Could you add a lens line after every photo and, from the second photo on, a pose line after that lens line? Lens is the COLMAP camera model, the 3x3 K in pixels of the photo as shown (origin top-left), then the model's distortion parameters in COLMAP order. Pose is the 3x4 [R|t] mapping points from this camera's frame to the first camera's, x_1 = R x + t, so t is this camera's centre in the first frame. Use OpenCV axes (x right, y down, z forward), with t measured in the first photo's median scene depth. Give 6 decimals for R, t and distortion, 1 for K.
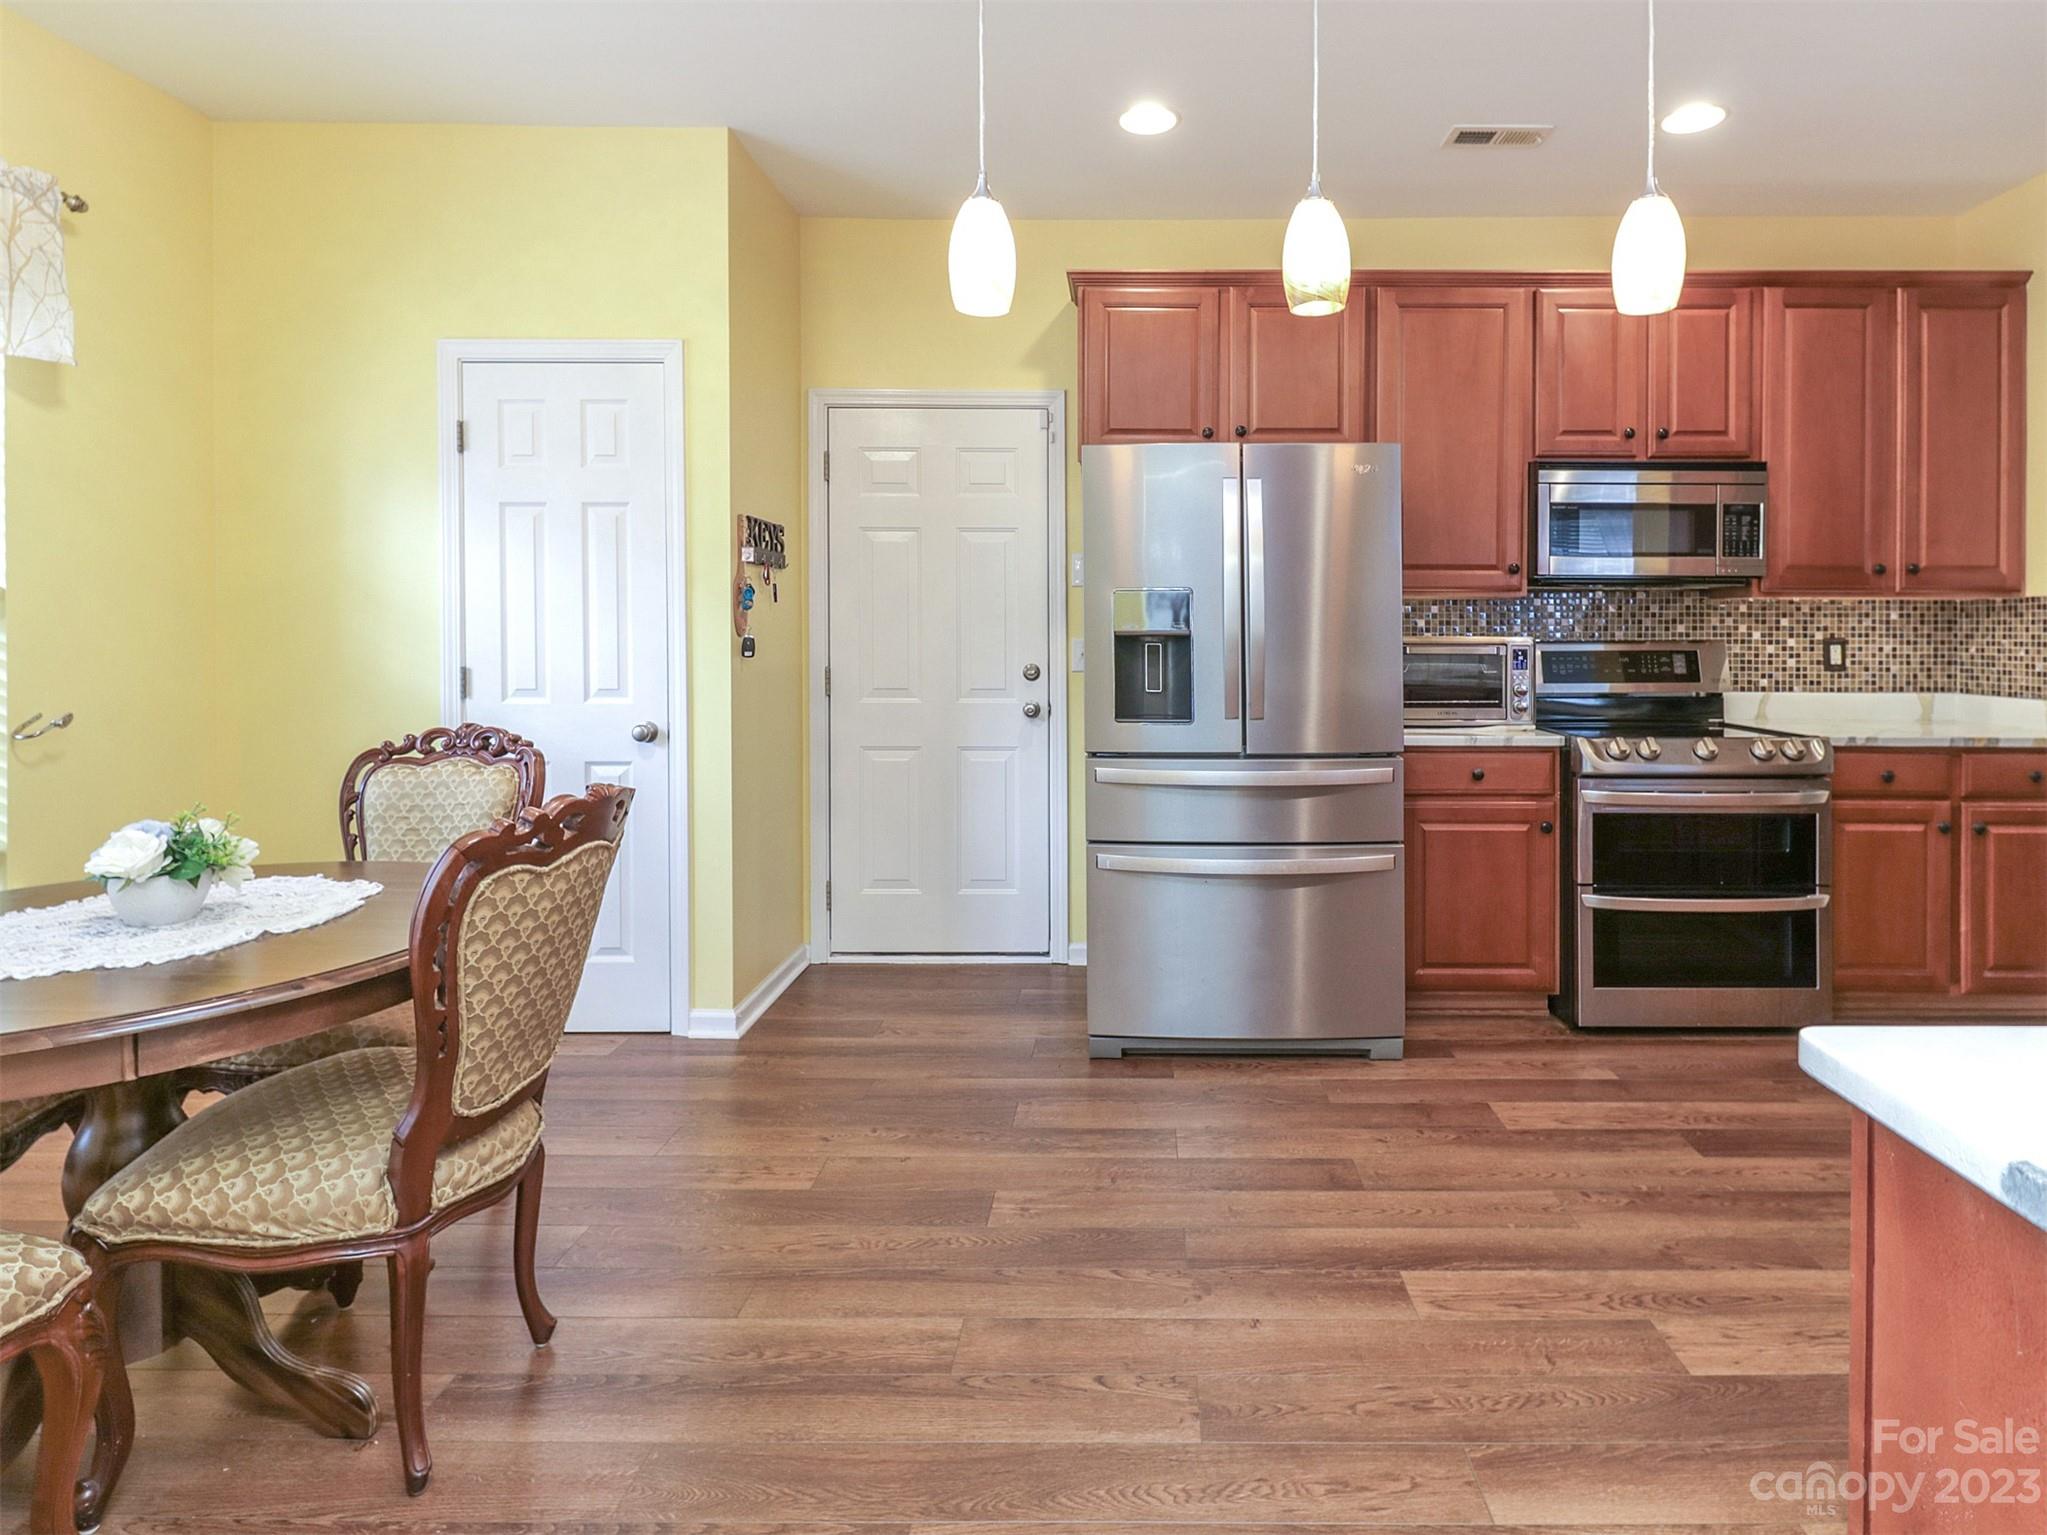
lens RADIAL K [[1077.9, 0, 1129.3], [0, 1077.9, 649.7], [0, 0, 1]] dist [-0.001087, -0.001743]
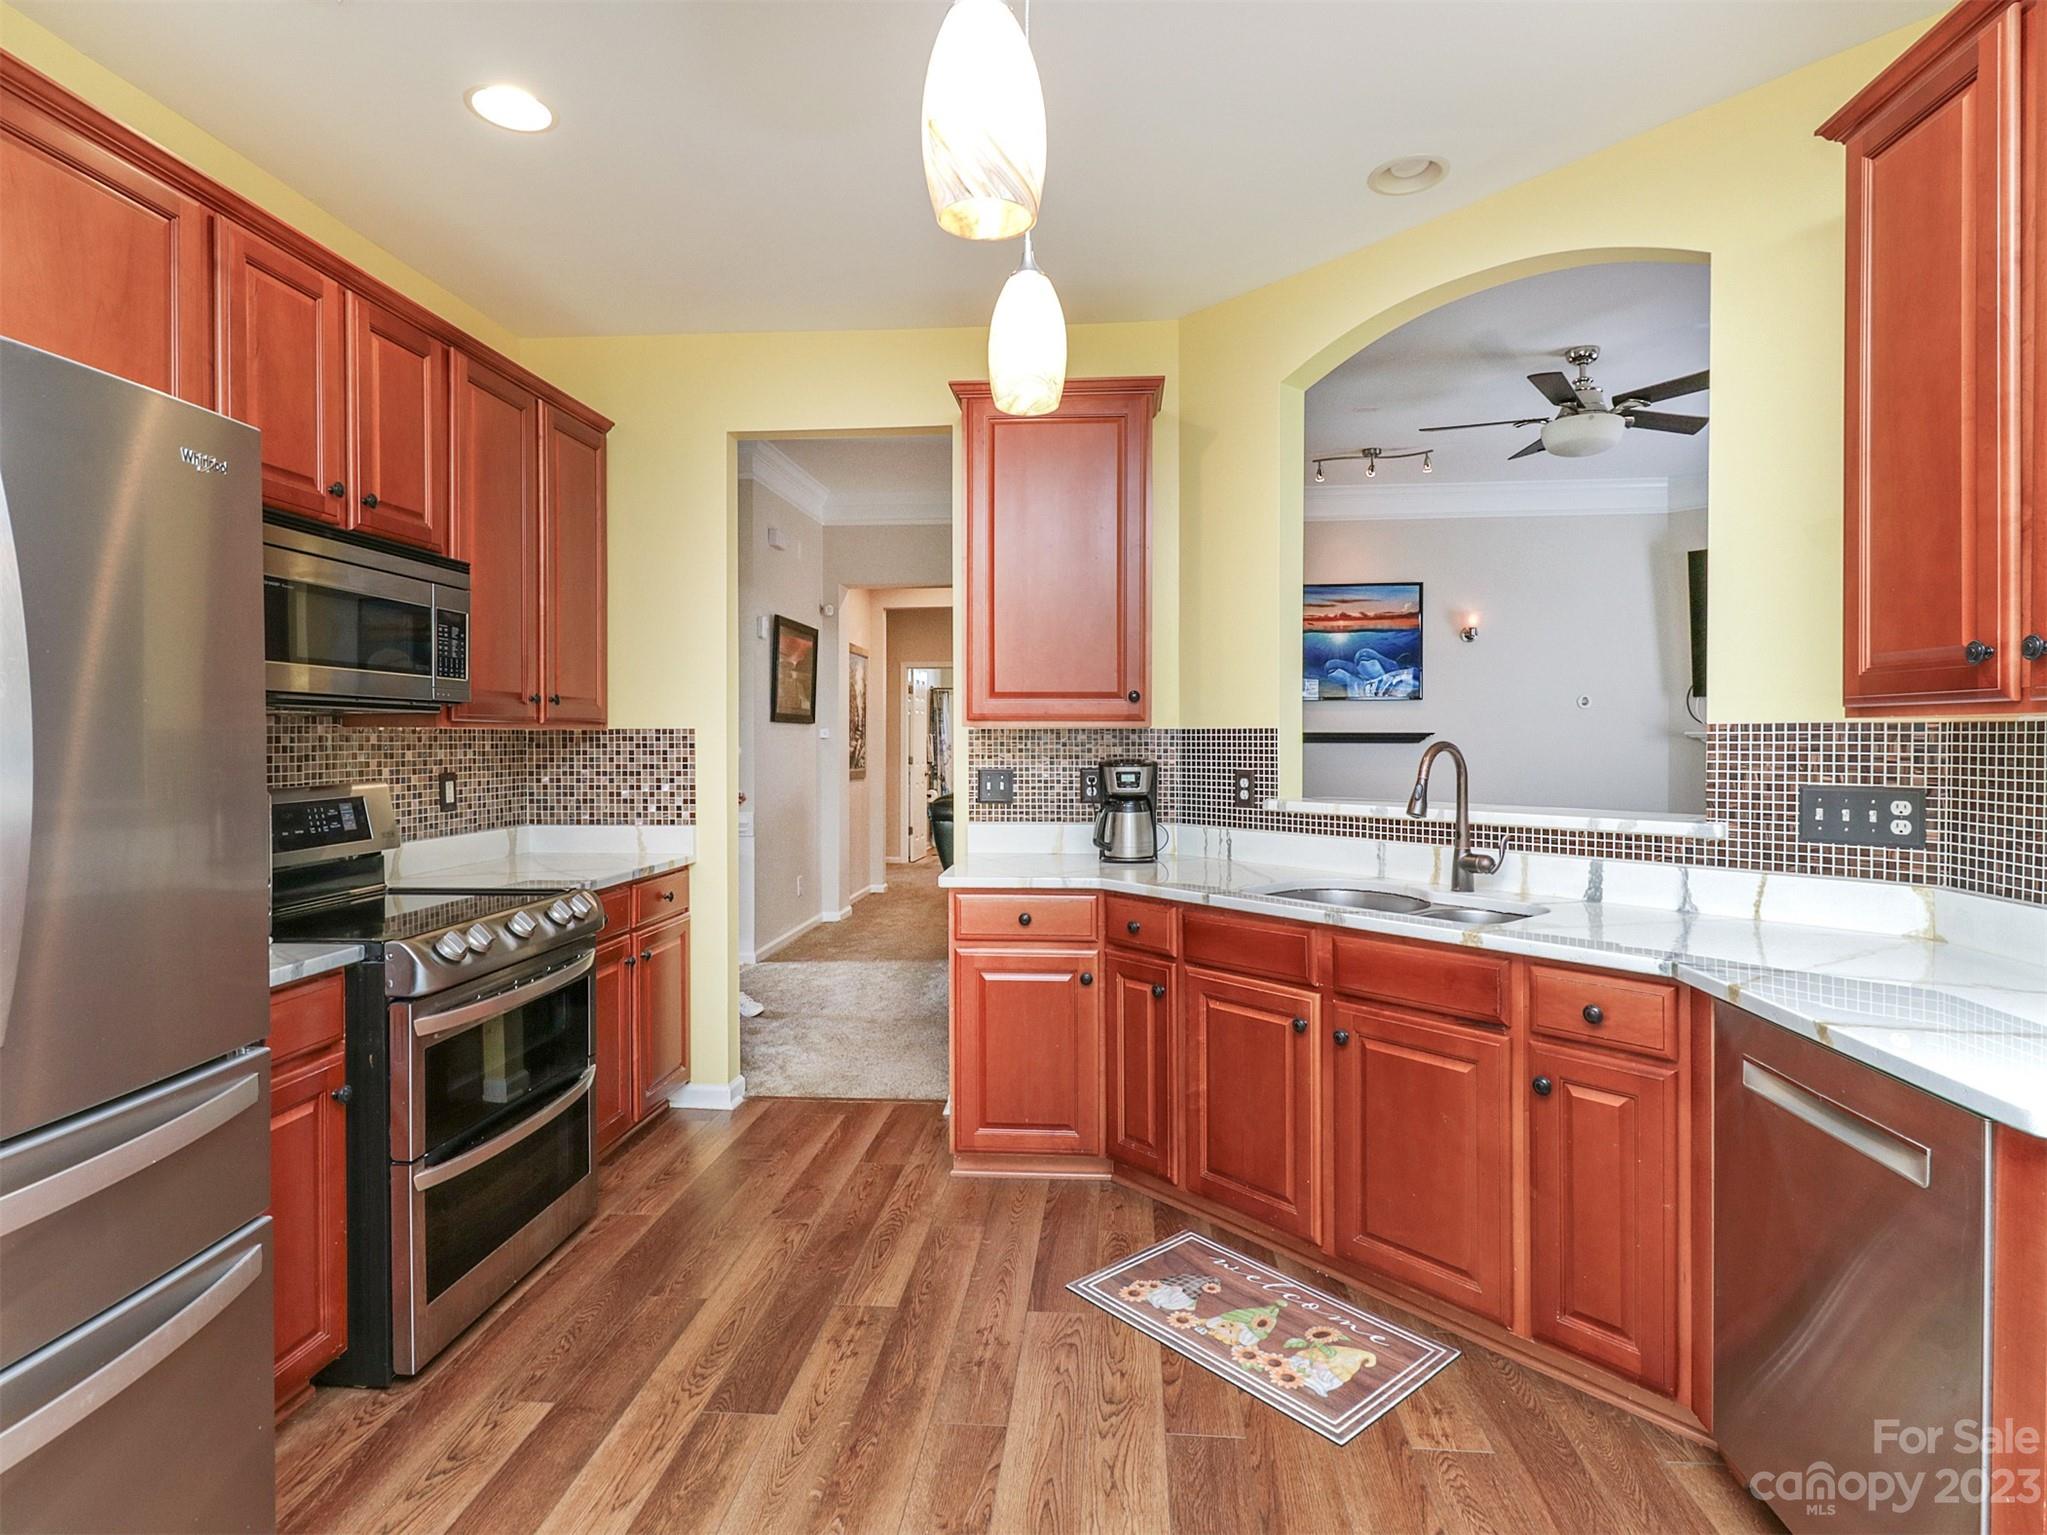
lens RADIAL K [[1084.4, 0, 1026.6], [0, 1084.4, 750.3], [0, 0, 1]] dist [0.017035, -0.012184]
pose [[0.083178, -0.014081, 0.996435, -0.197976], [0.018832, 0.999744, 0.012555, -0.034460], [-0.996357, 0.017721, 0.083422, 0.508548]]
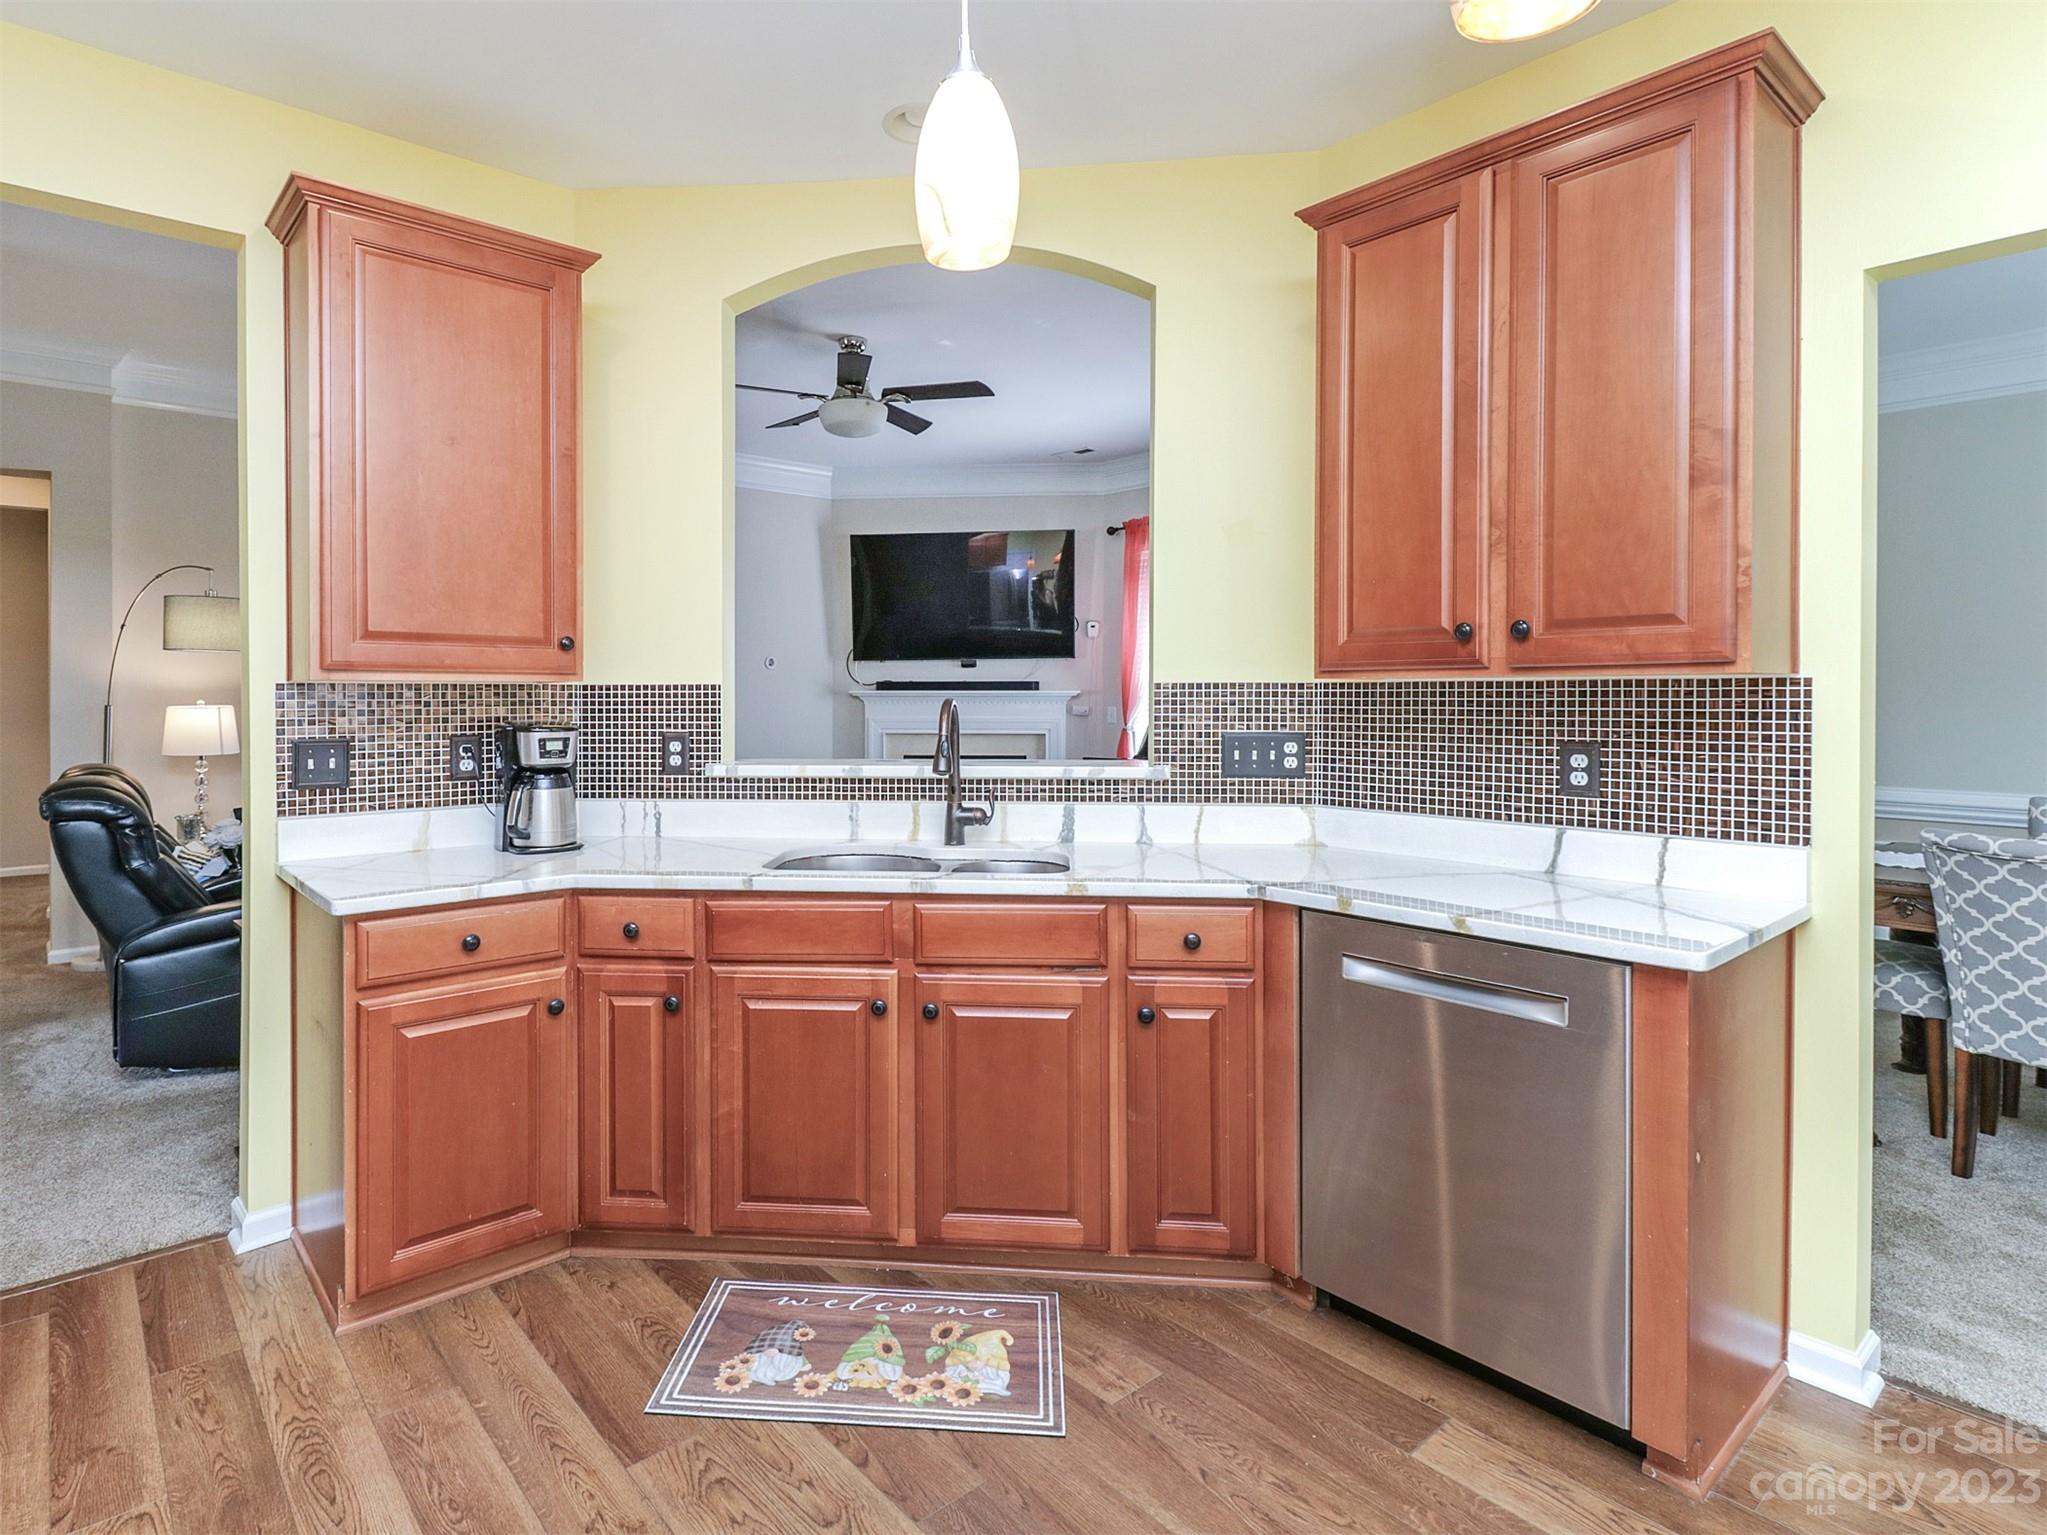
lens RADIAL K [[1084.4, 0, 954.5], [0, 1084.4, 704.7], [0, 0, 1]] dist [0.017035, -0.012184]
pose [[-0.642200, -0.008217, 0.766493, -0.004820], [0.014117, 0.999646, 0.022545, -0.038581], [-0.766407, 0.025299, -0.641857, 0.773873]]
